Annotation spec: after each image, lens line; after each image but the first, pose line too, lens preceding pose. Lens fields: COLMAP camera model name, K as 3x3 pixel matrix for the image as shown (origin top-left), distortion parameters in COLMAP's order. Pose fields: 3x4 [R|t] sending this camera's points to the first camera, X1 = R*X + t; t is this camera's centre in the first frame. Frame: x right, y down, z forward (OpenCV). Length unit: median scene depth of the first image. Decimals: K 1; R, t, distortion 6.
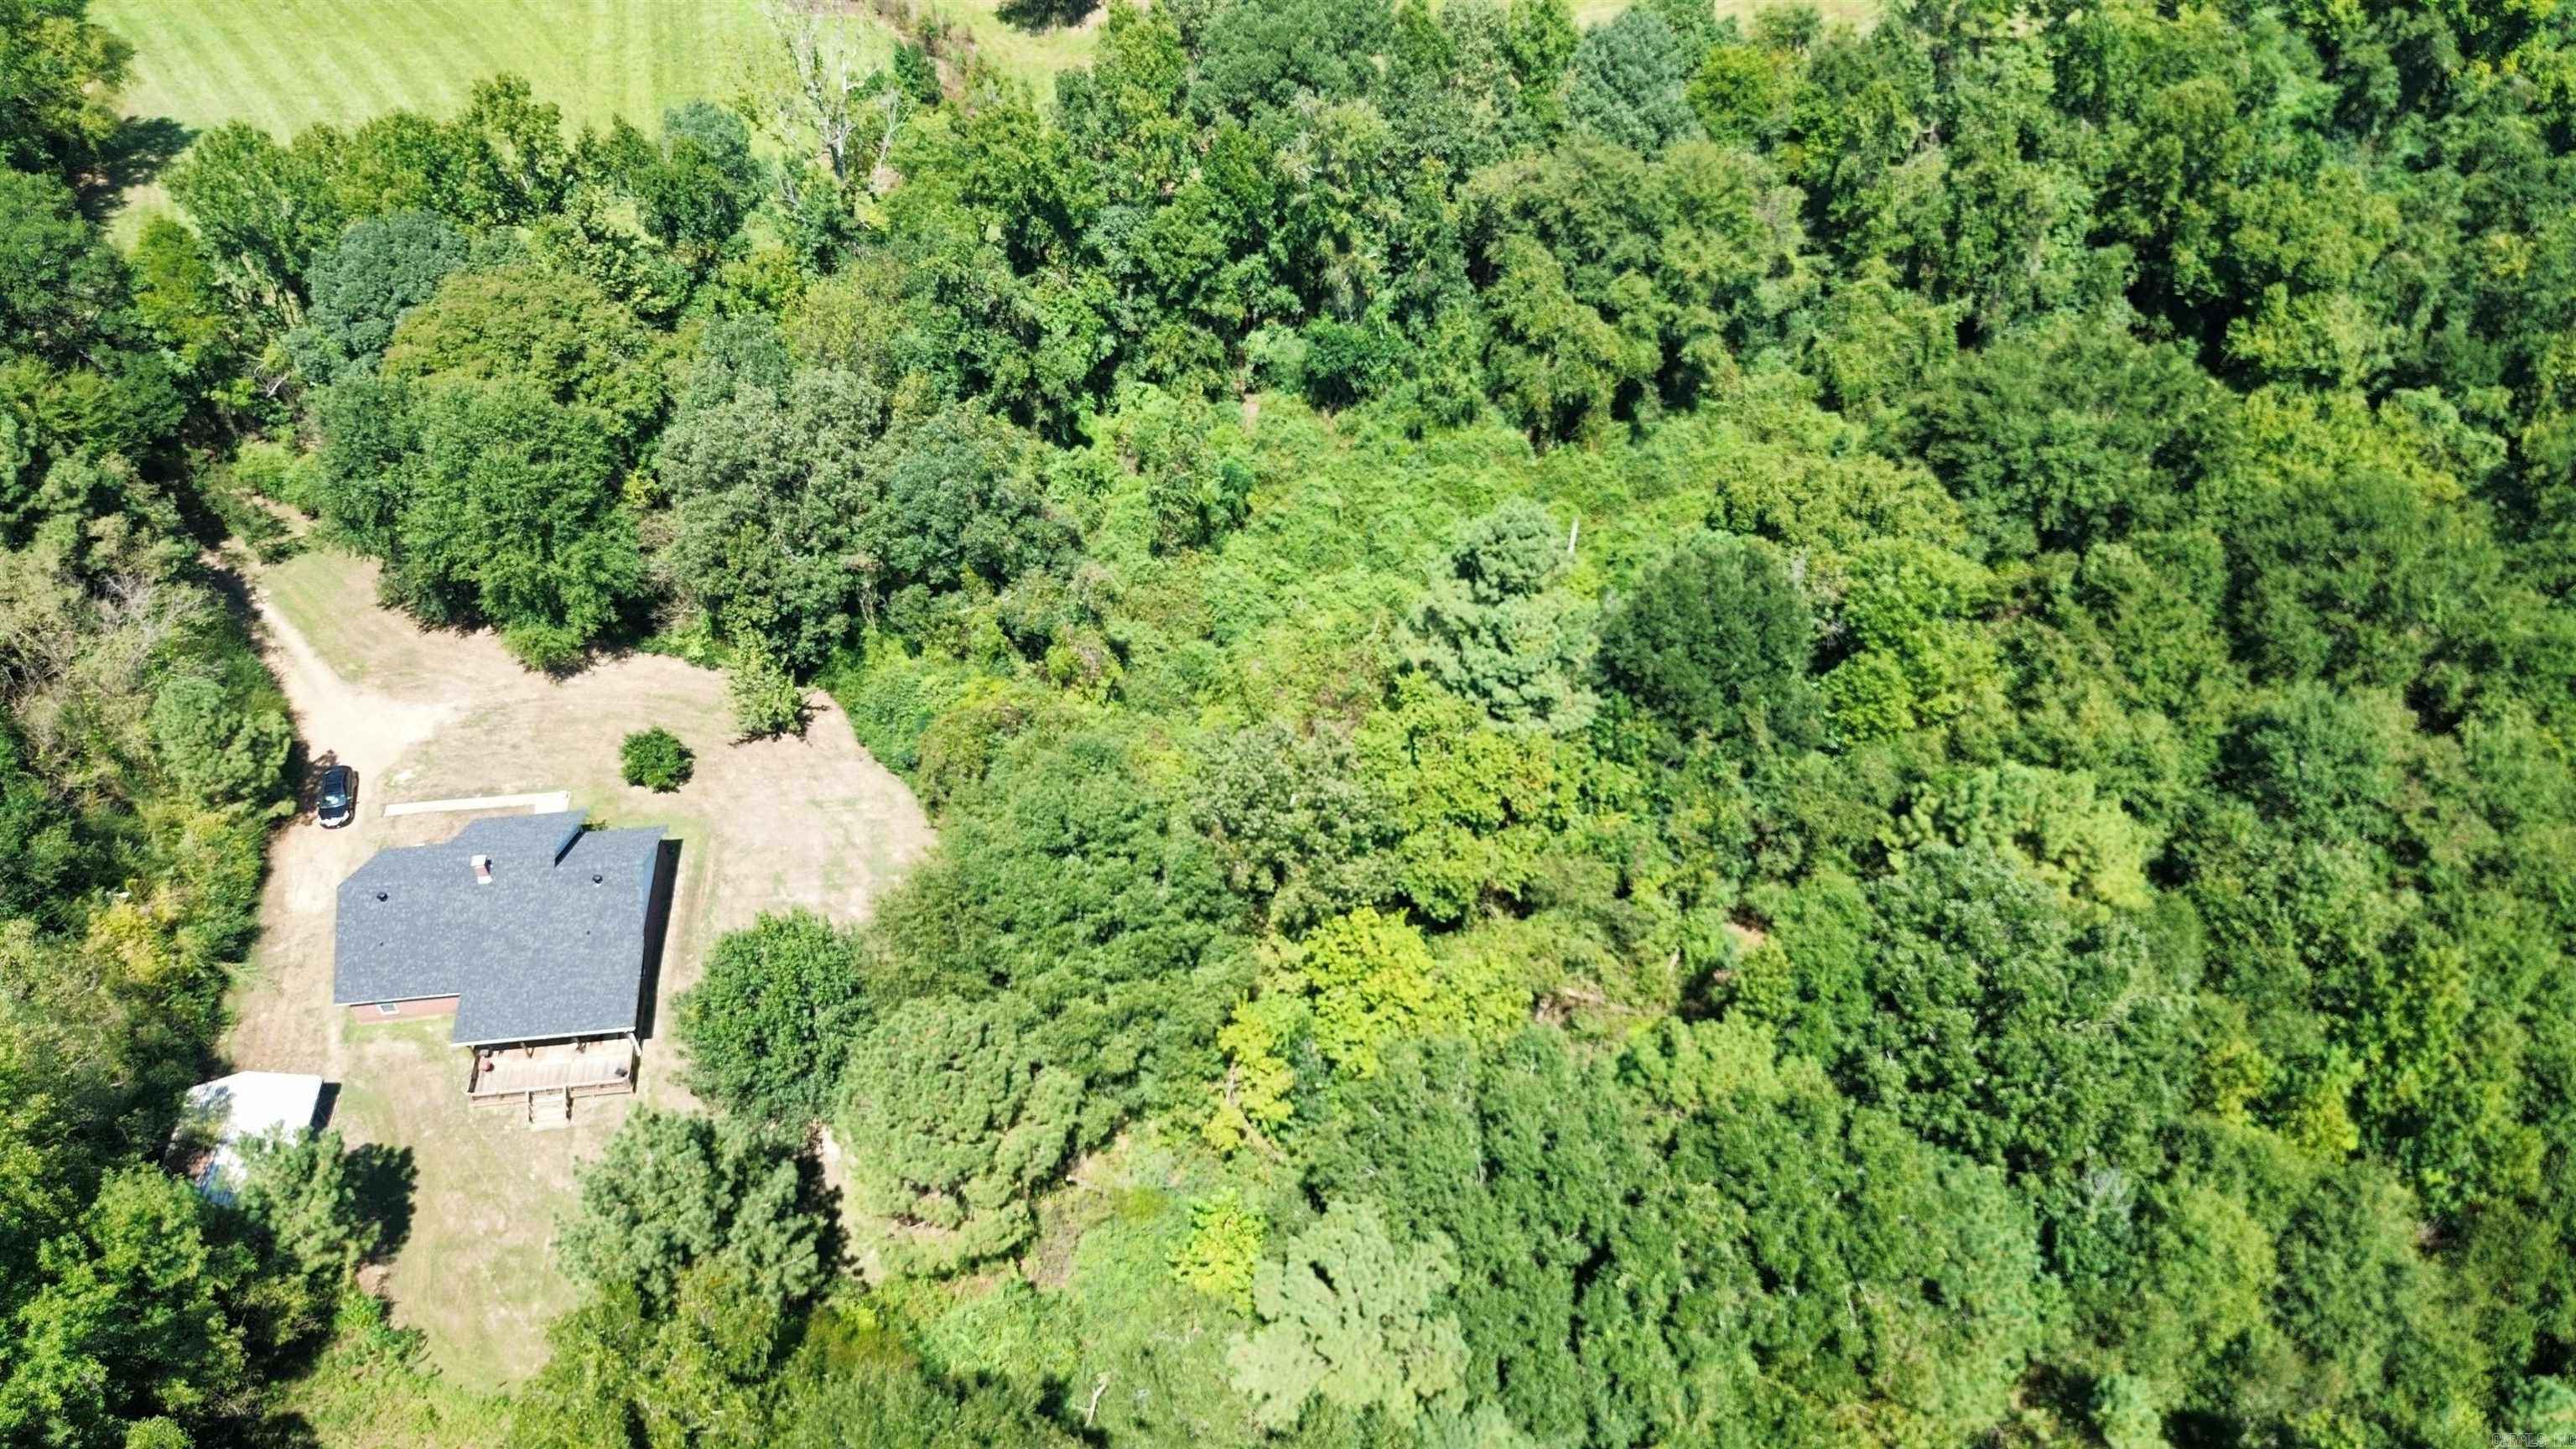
lens RADIAL K [[1846.0, 0, 1286.3], [0, 1846.0, 695.2], [0, 0, 1]] dist [0.043818, -0.036666]
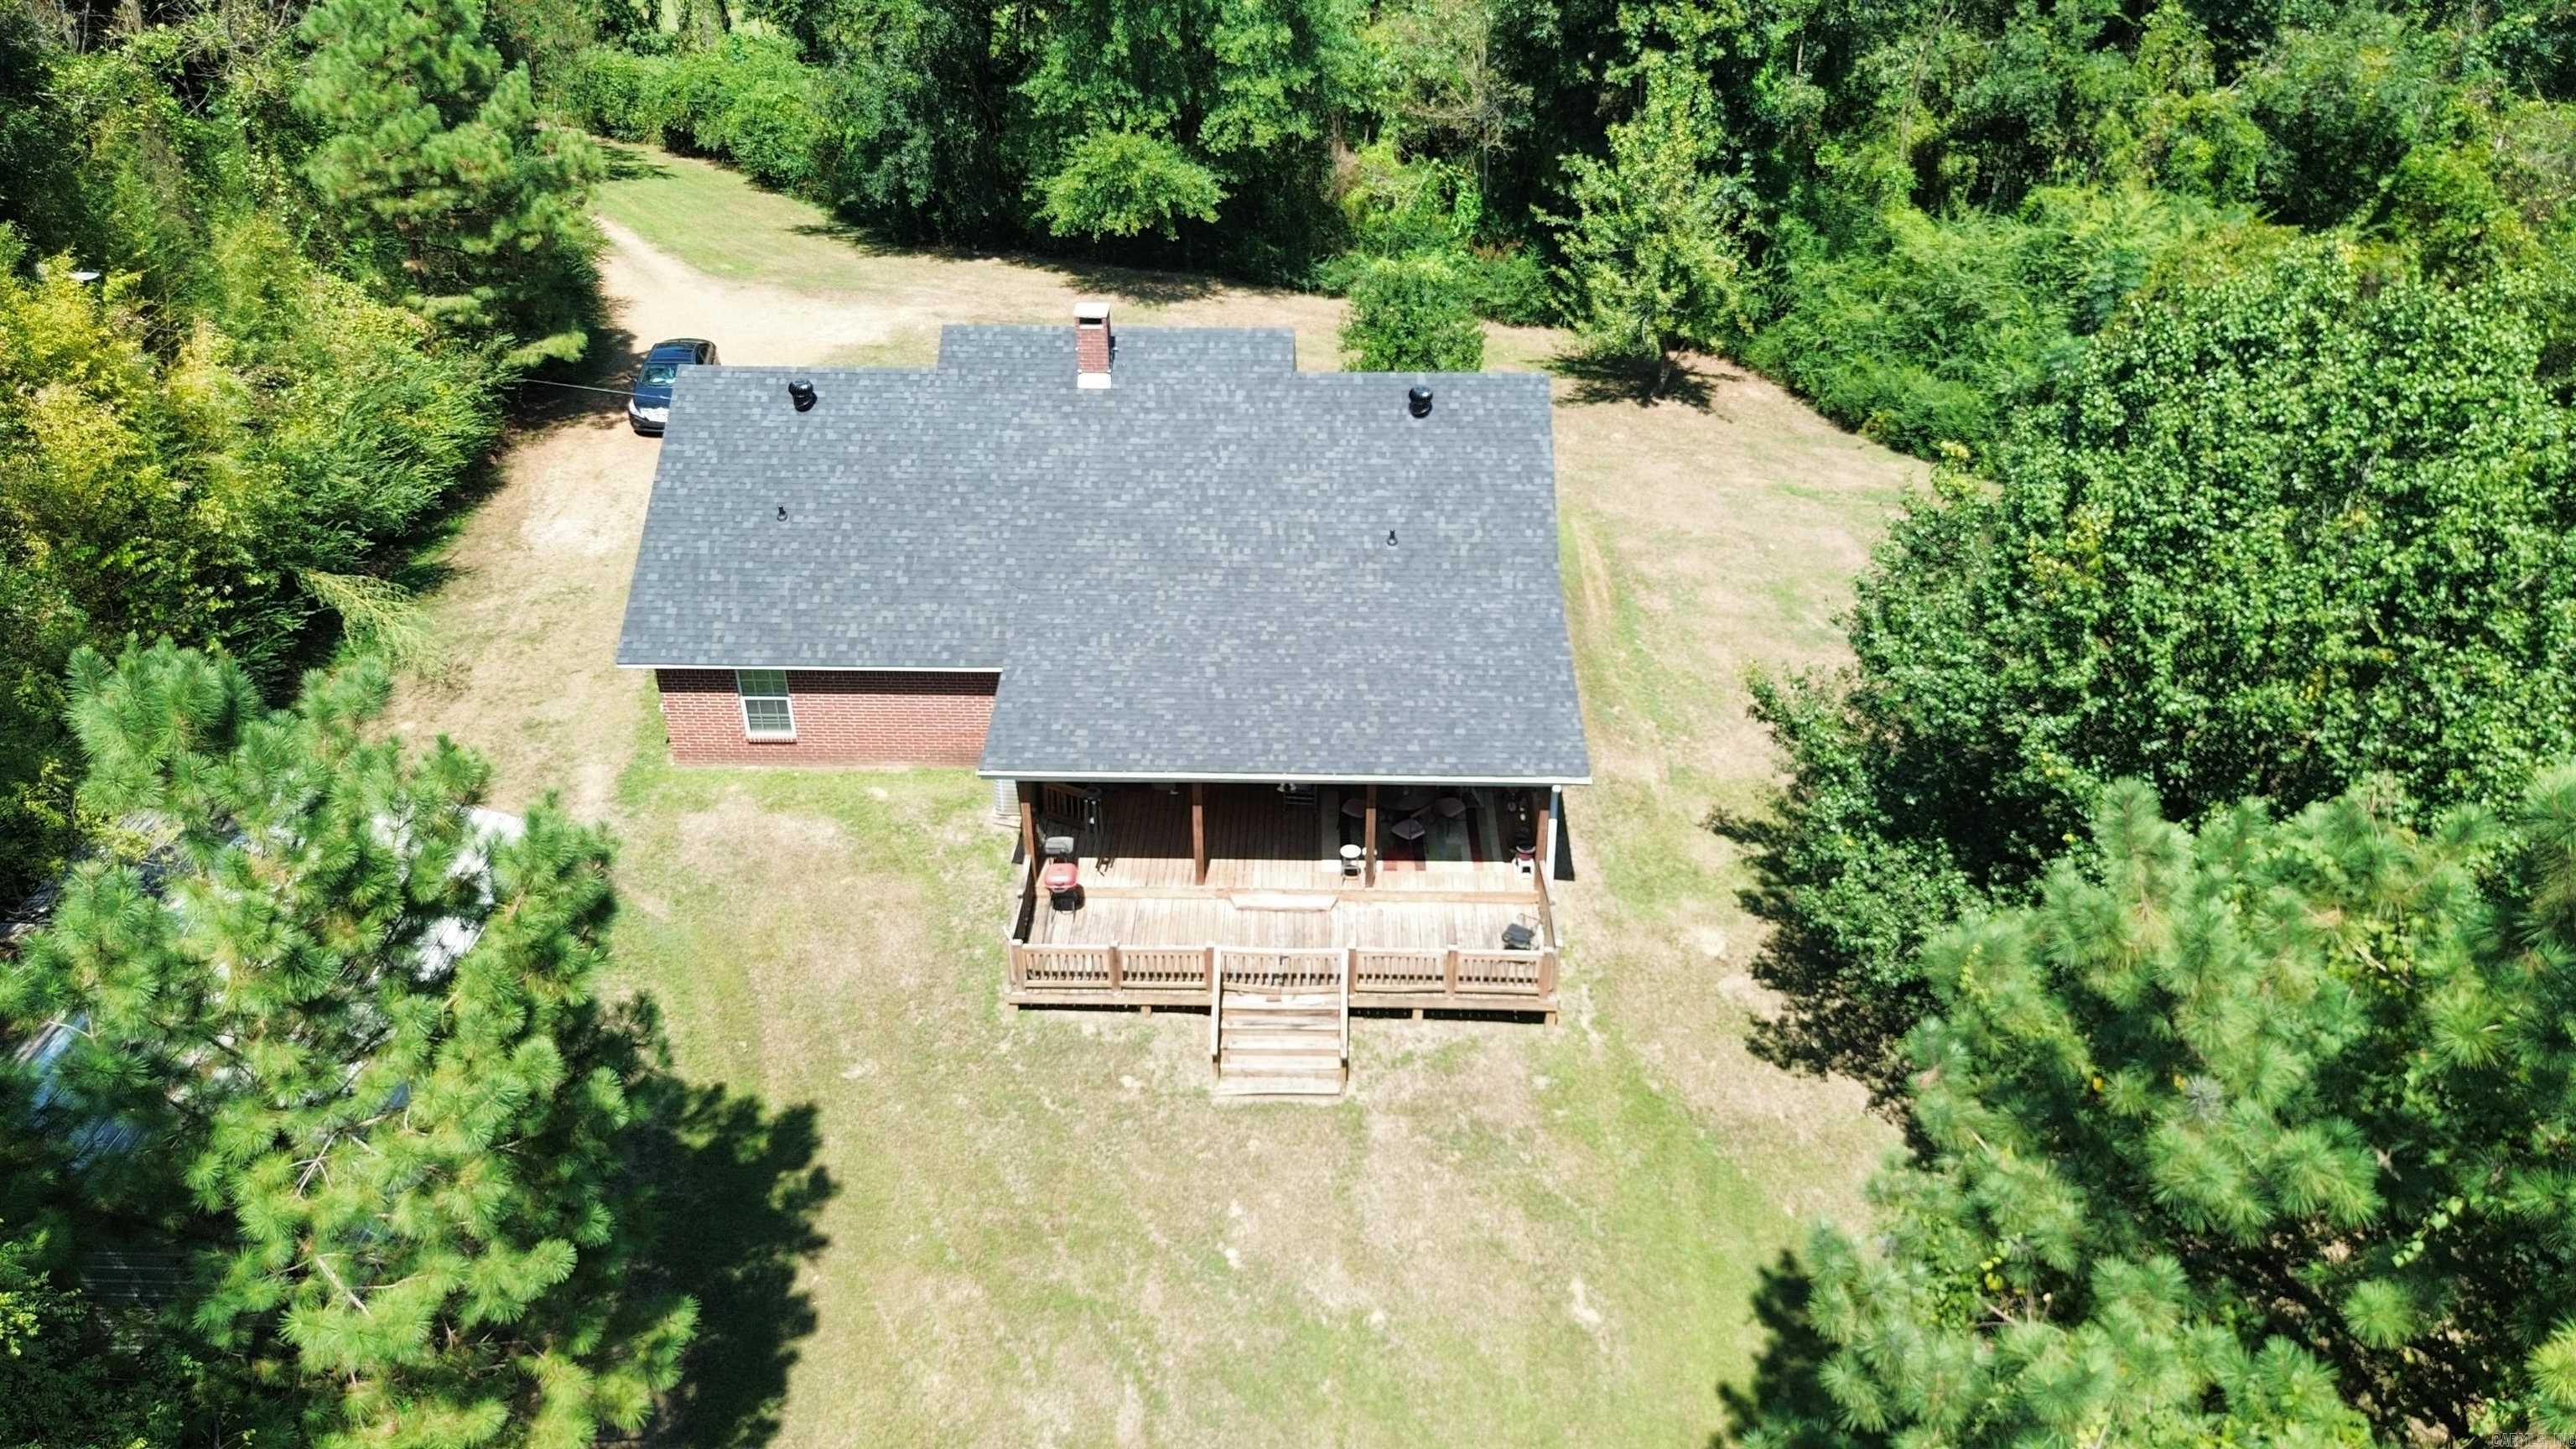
lens RADIAL K [[1846.0, 0, 1297.9], [0, 1846.0, 720.2], [0, 0, 1]] dist [0.043818, -0.036666]
pose [[0.990833, 0.053579, -0.124012, -0.353627], [-0.080253, 0.971898, -0.221301, 0.233228], [0.108670, 0.229225, 0.967288, 0.701636]]
